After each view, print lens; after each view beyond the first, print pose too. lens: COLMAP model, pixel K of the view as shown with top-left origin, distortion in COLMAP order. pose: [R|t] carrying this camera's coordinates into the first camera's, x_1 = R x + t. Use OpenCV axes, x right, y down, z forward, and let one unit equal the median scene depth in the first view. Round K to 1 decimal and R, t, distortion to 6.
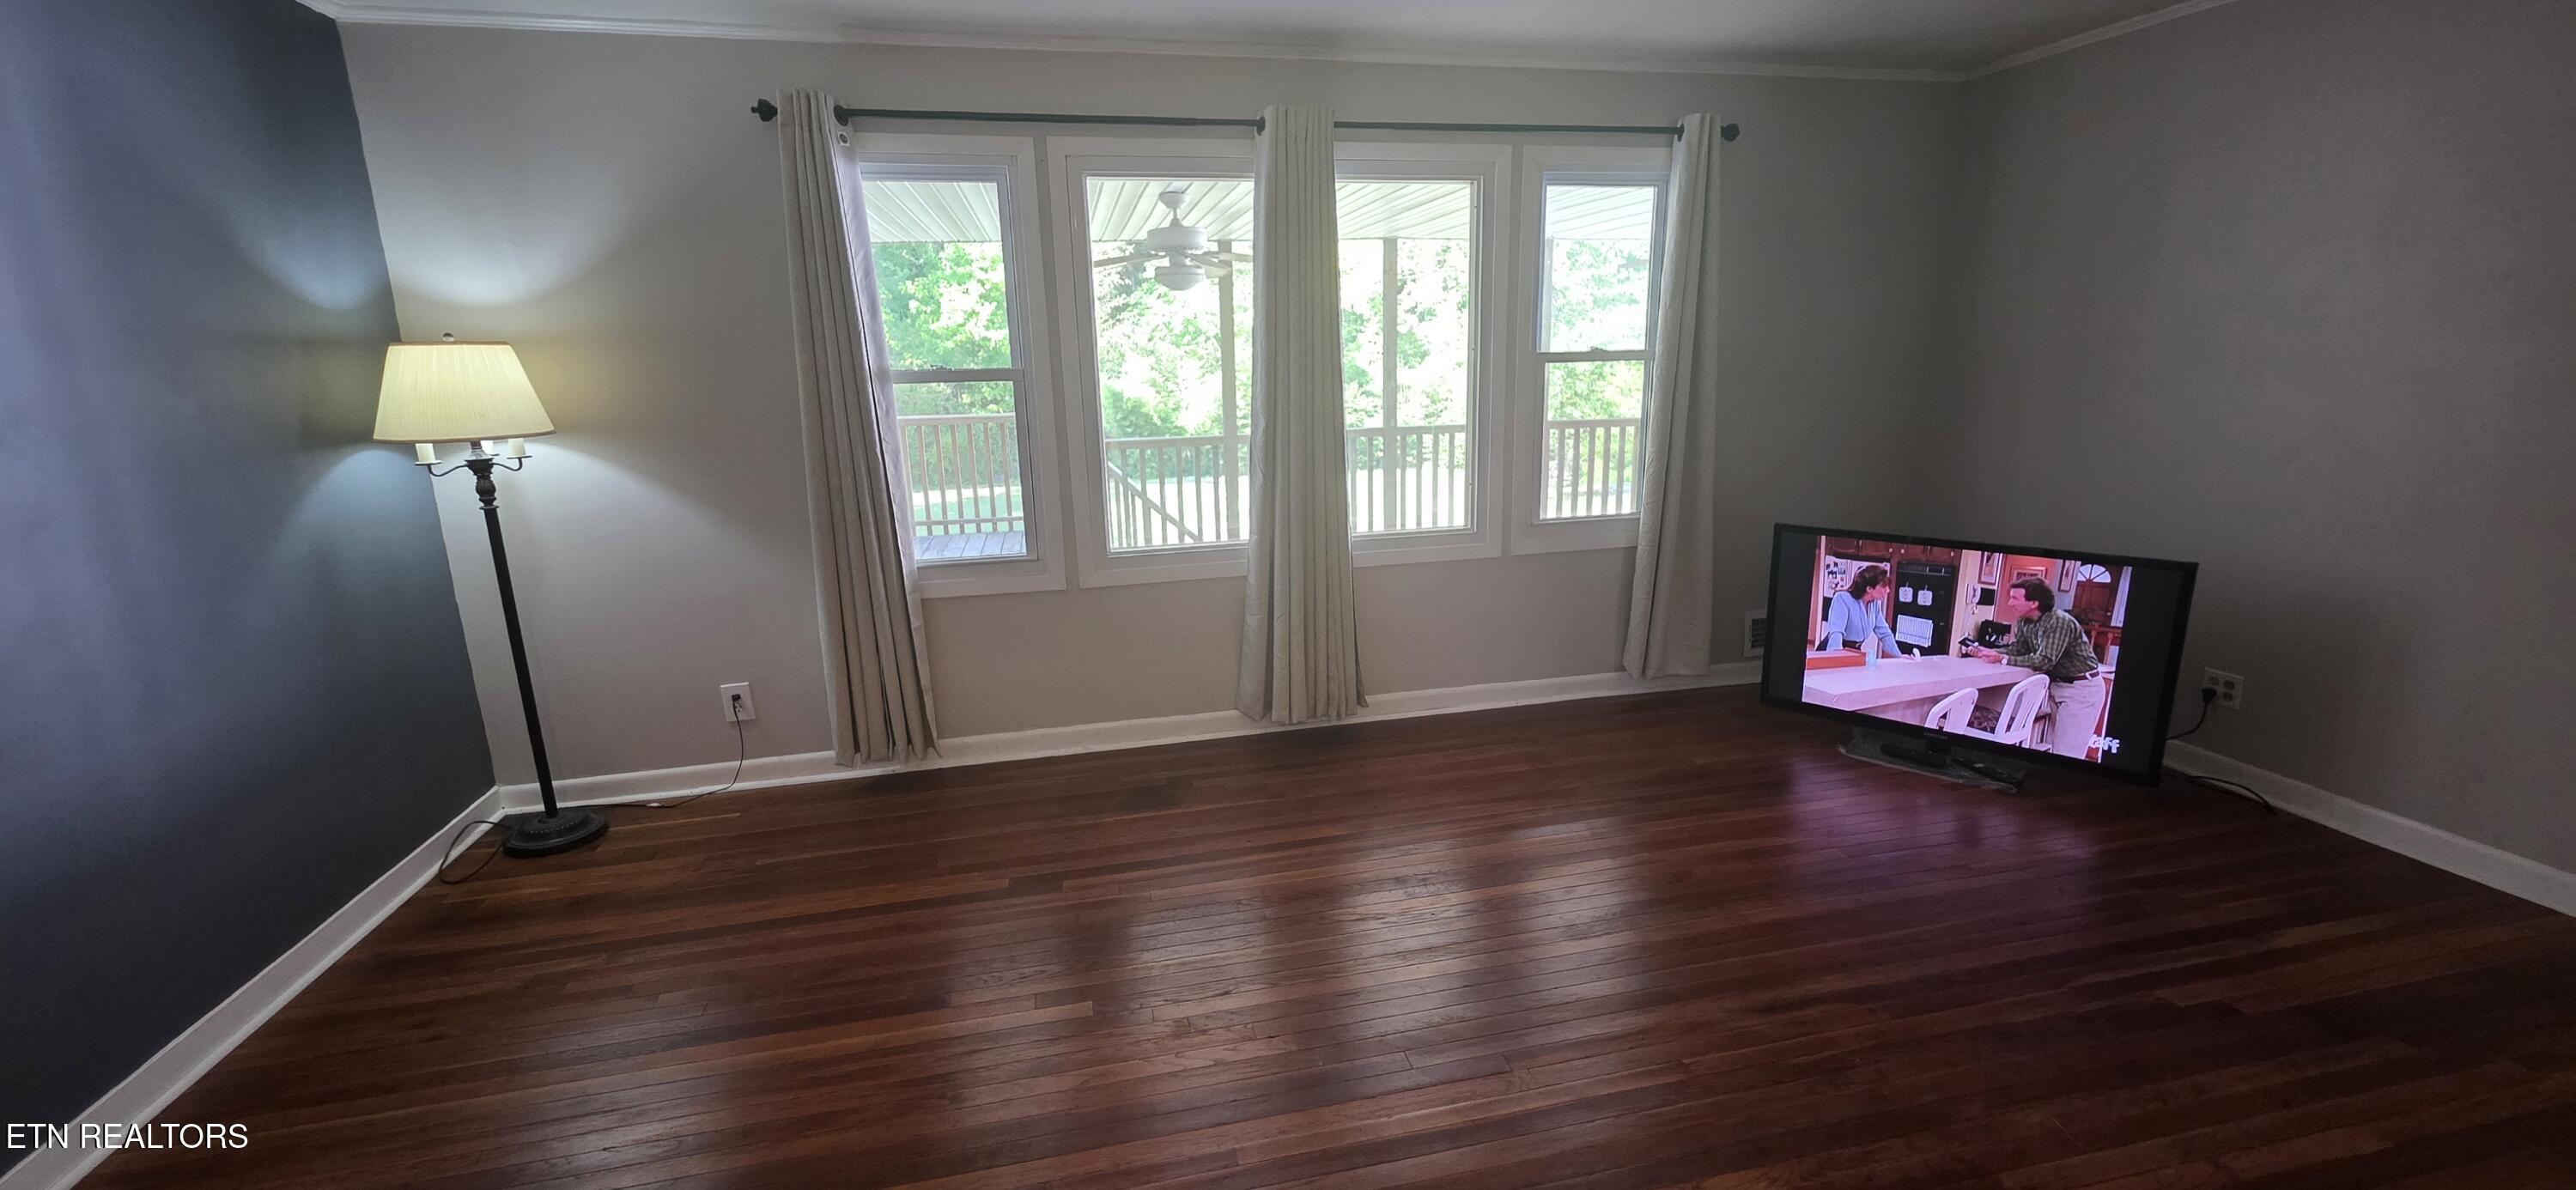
lens RADIAL K [[1031.9, 0, 1287.0], [0, 1031.9, 587.4], [0, 0, 1]] dist [-0.000435, -0.000085]
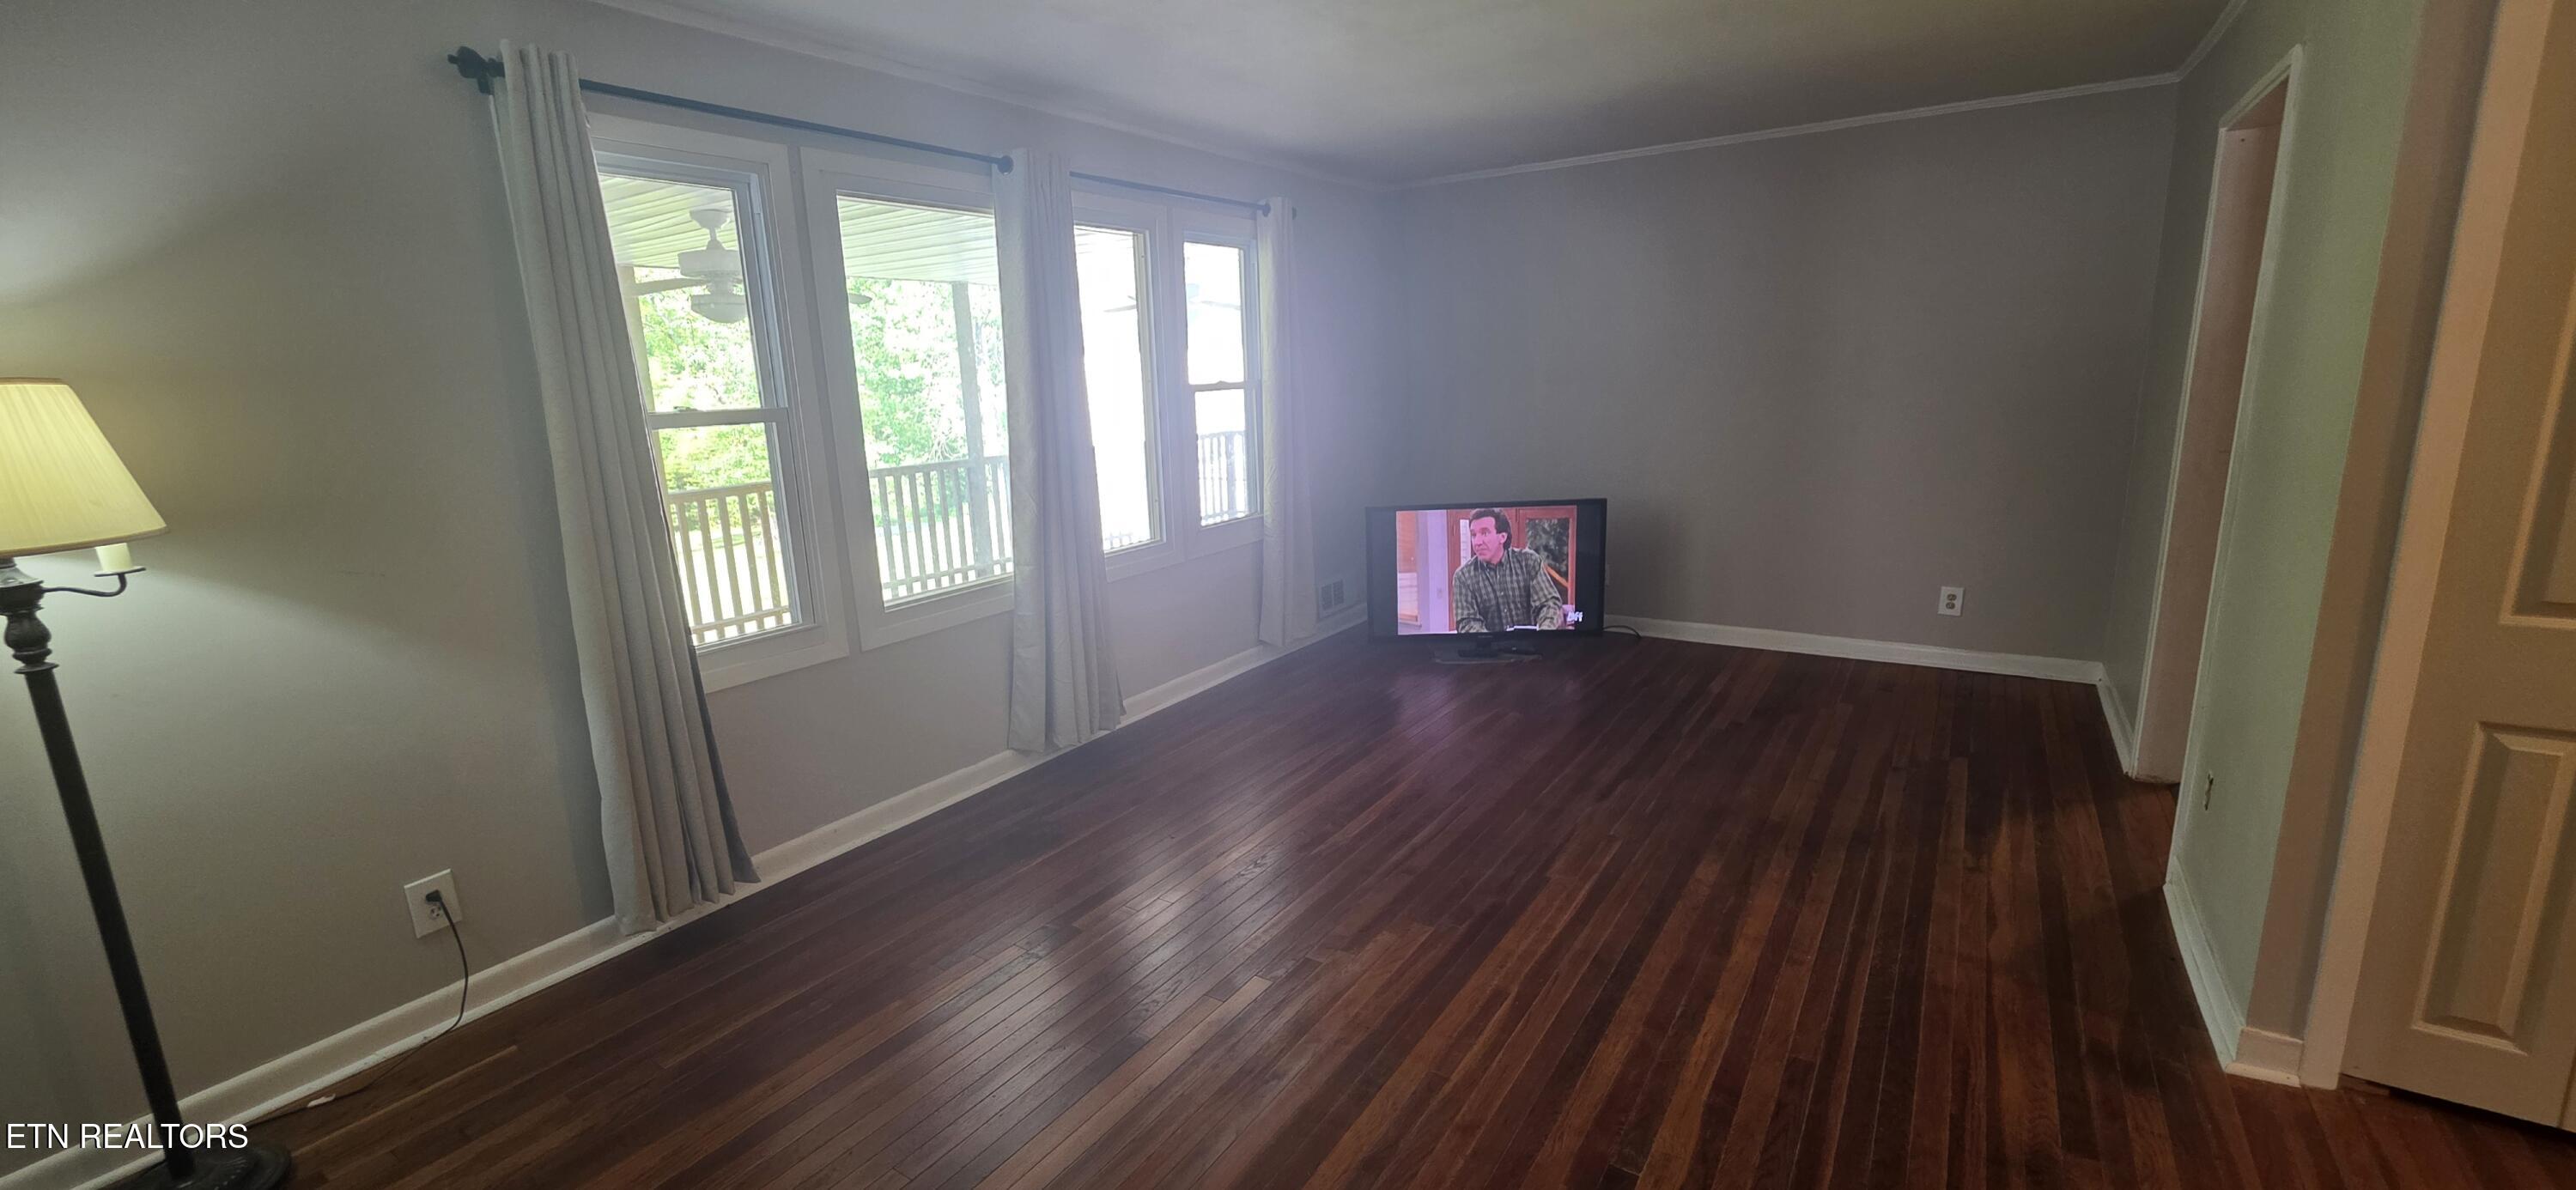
lens RADIAL K [[1031.9, 0, 1288.0], [0, 1031.9, 587.8], [0, 0, 1]] dist [-0.000435, -0.000085]
pose [[0.722167, -0.147296, 0.675854, -0.559554], [0.176052, 0.984028, 0.026343, -0.012518], [-0.668940, 0.099962, 0.736564, 0.099176]]
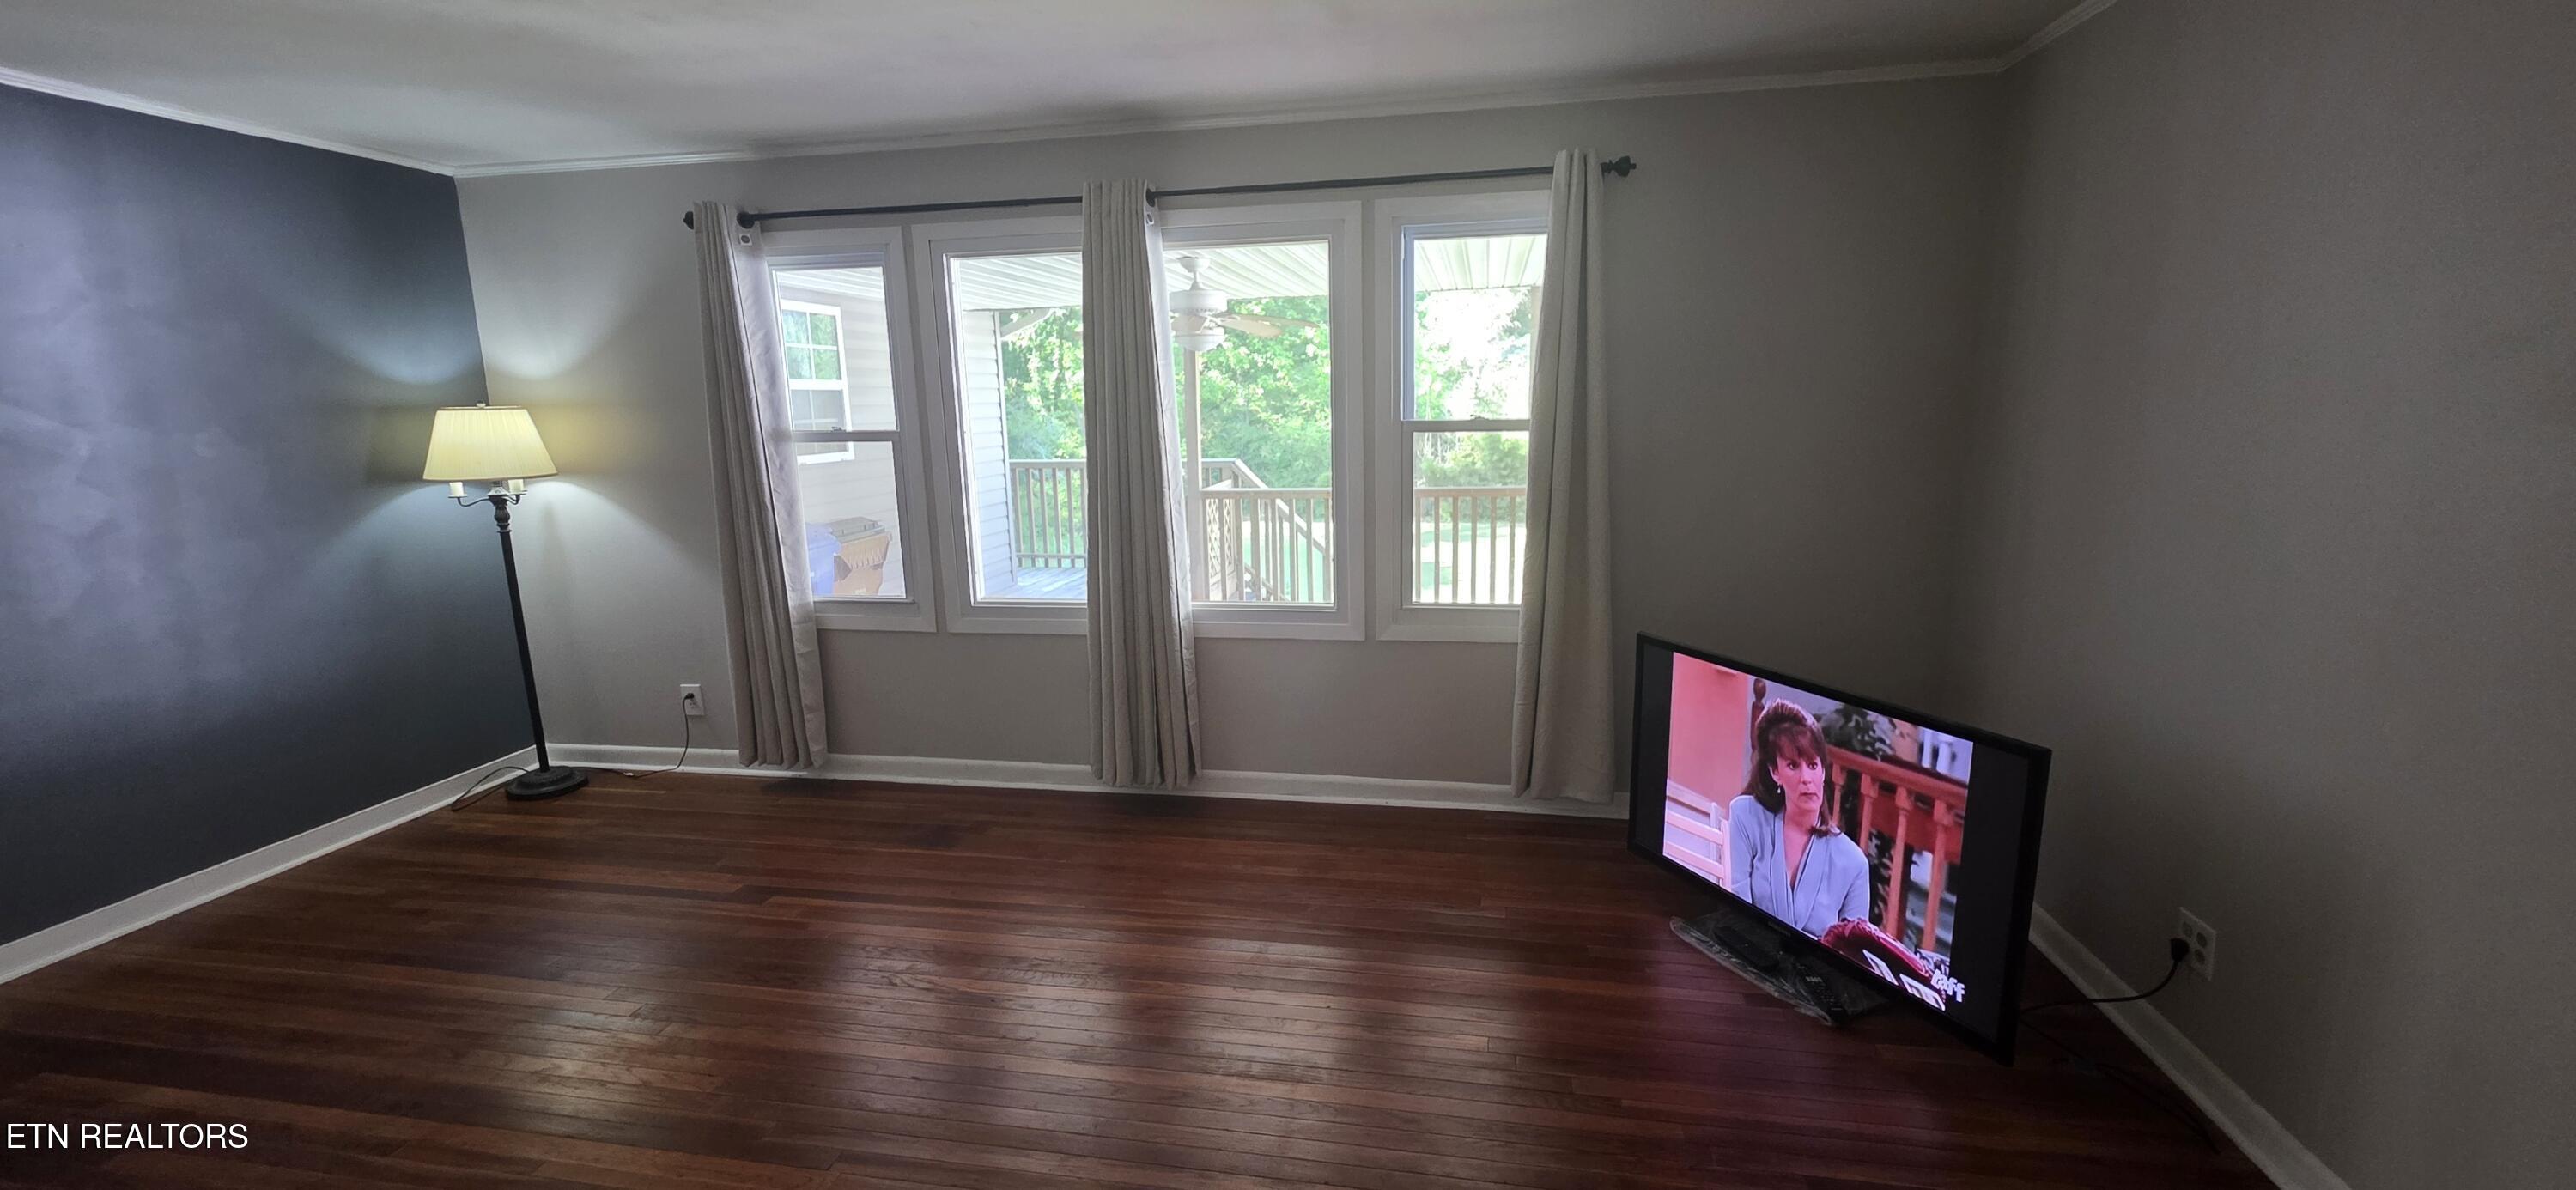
lens RADIAL K [[1031.9, 0, 1284.4], [0, 1031.9, 589.9], [0, 0, 1]] dist [-0.000435, -0.000085]
pose [[0.919989, 0.077309, -0.384244, 0.567997], [-0.090626, 0.995746, -0.016642, -0.060891], [0.381322, 0.050133, 0.923082, 0.141285]]
